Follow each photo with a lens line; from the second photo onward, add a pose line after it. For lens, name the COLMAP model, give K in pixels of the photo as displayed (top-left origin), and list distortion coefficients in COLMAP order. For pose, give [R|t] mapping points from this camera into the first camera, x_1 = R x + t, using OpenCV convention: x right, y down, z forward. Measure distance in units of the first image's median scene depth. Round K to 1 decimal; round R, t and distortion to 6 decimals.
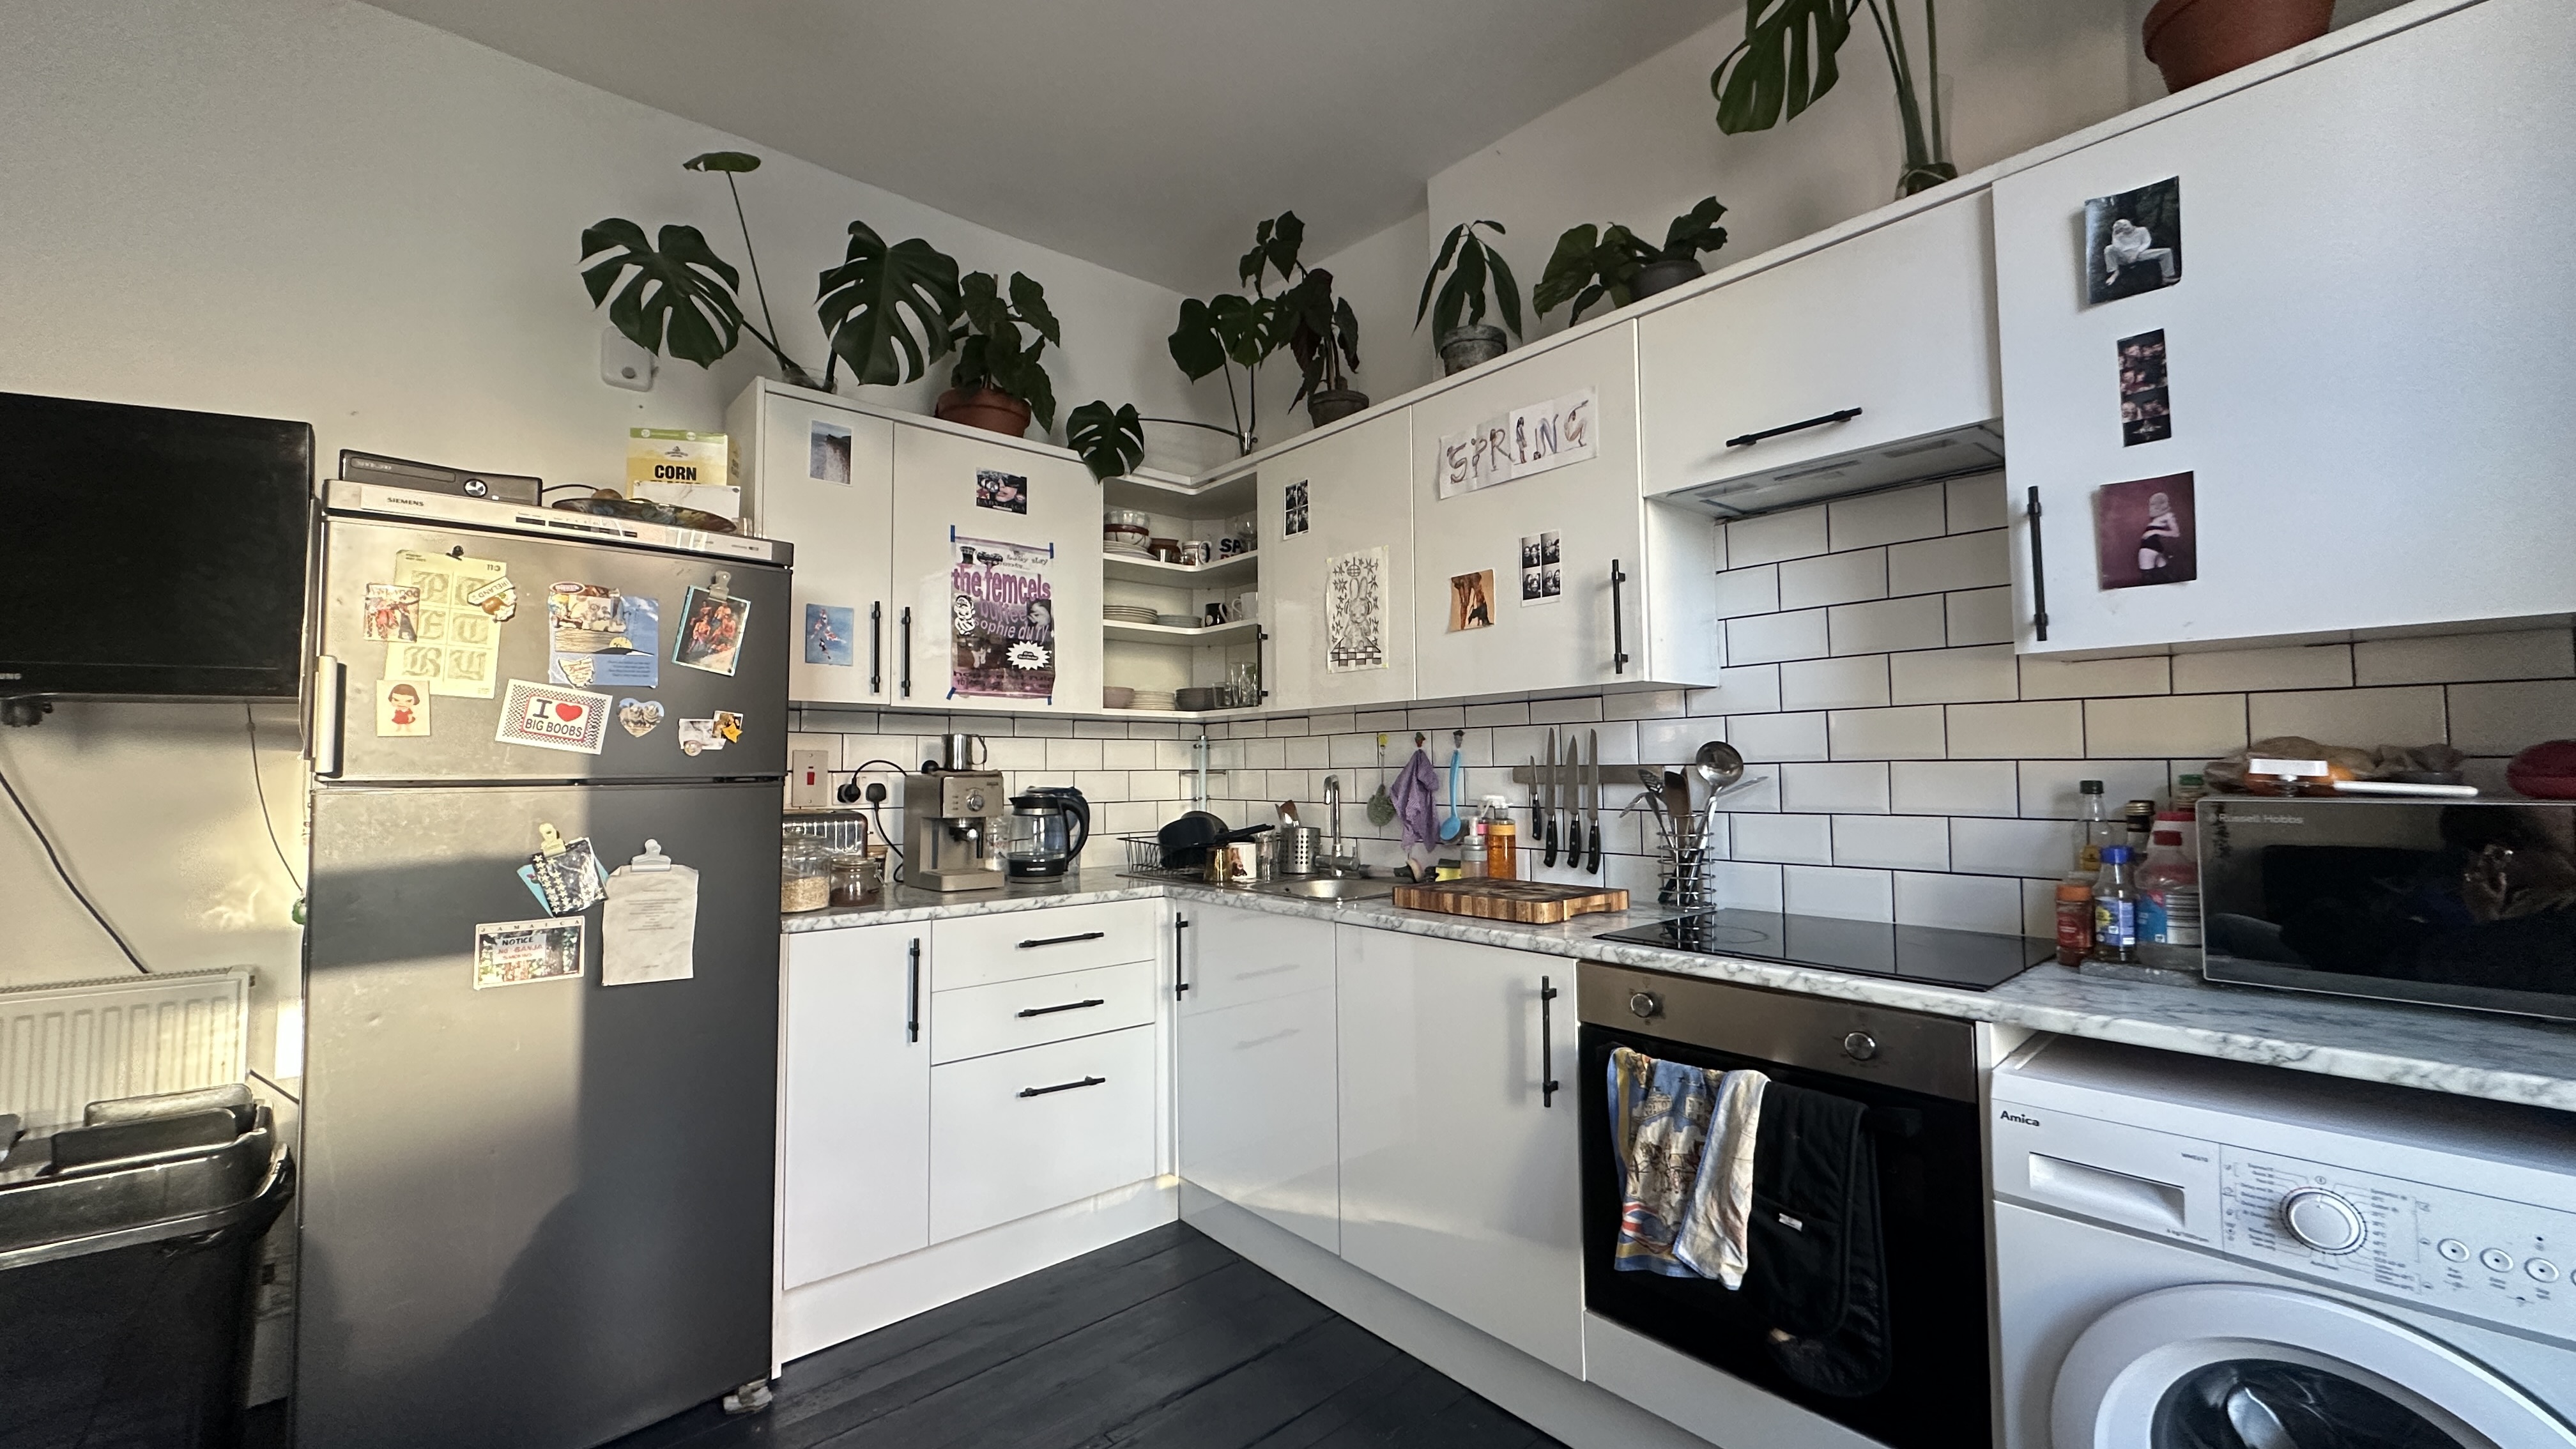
lens RADIAL K [[1025.2, 0, 1284.5], [0, 1025.2, 732.8], [0, 0, 1]] dist [0.002973, 0.000183]
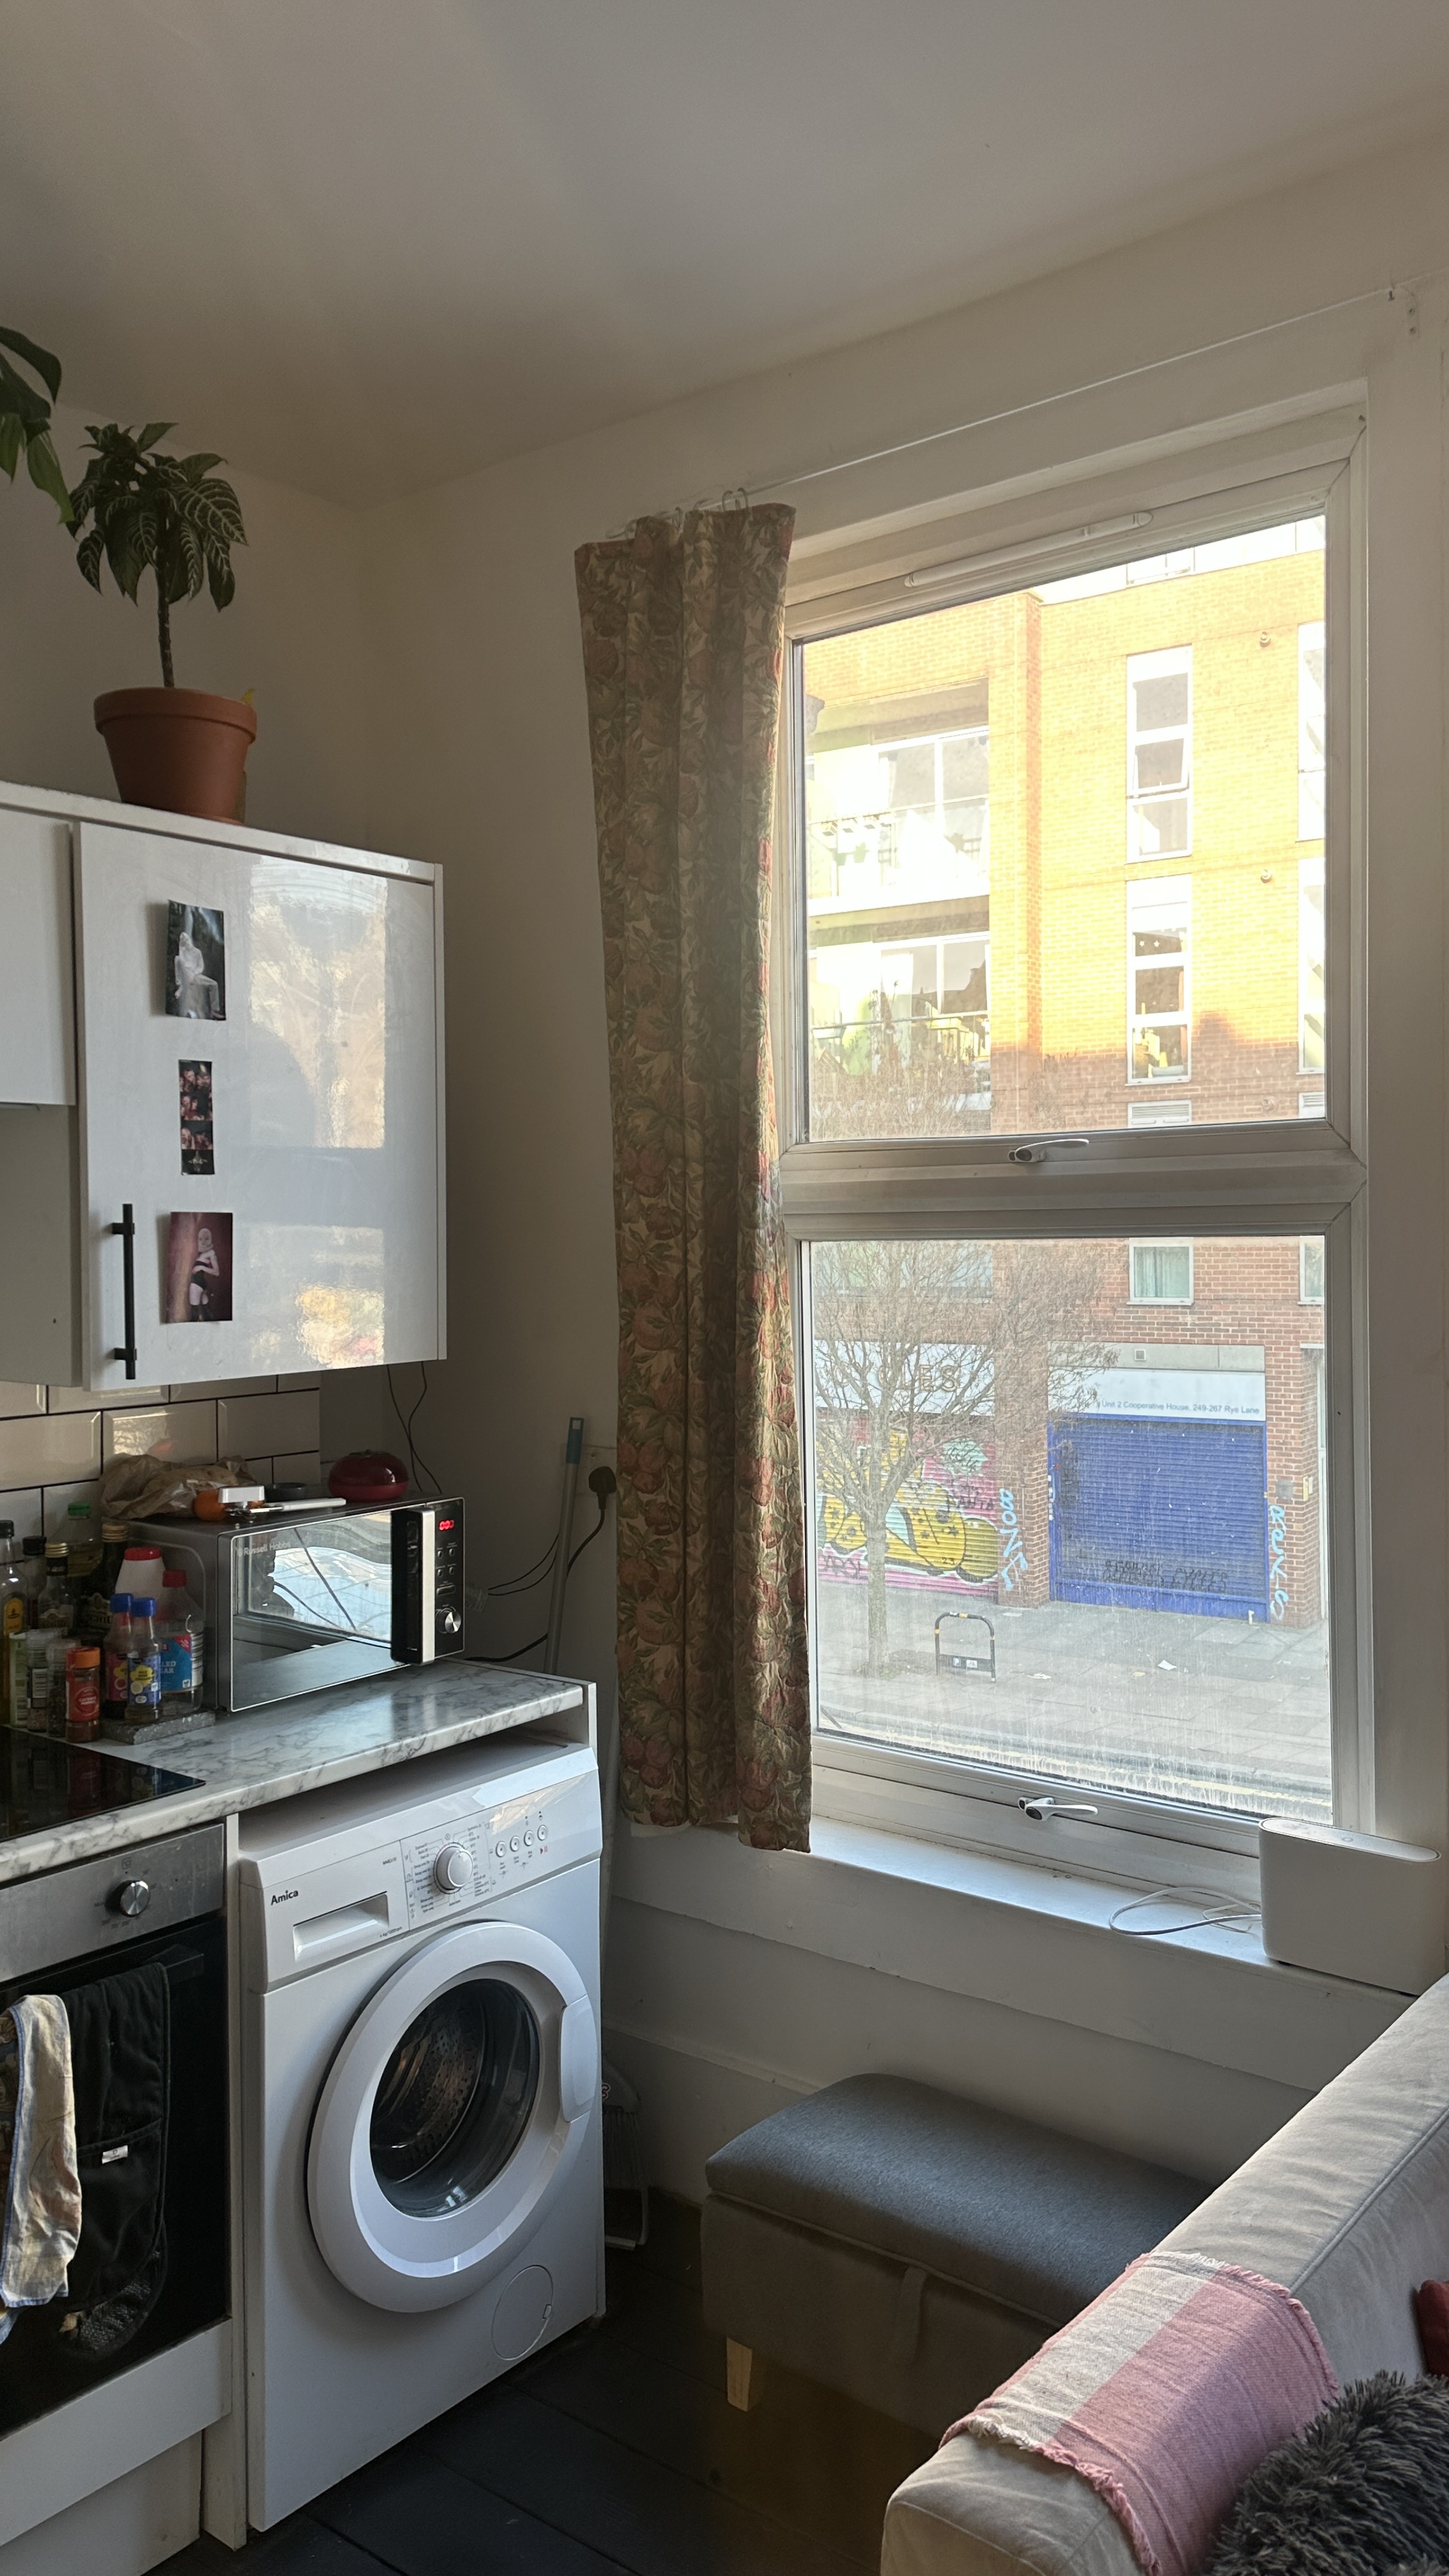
lens RADIAL K [[1913.8, 0, 723.1], [0, 1913.8, 1276.7], [0, 0, 1]] dist [-0.011658, -0.007475]
pose [[-0.177143, -0.018741, 0.984007, -1.020910], [-0.012624, 0.999780, 0.016769, -0.222931], [-0.984104, -0.009451, -0.177341, 0.832305]]
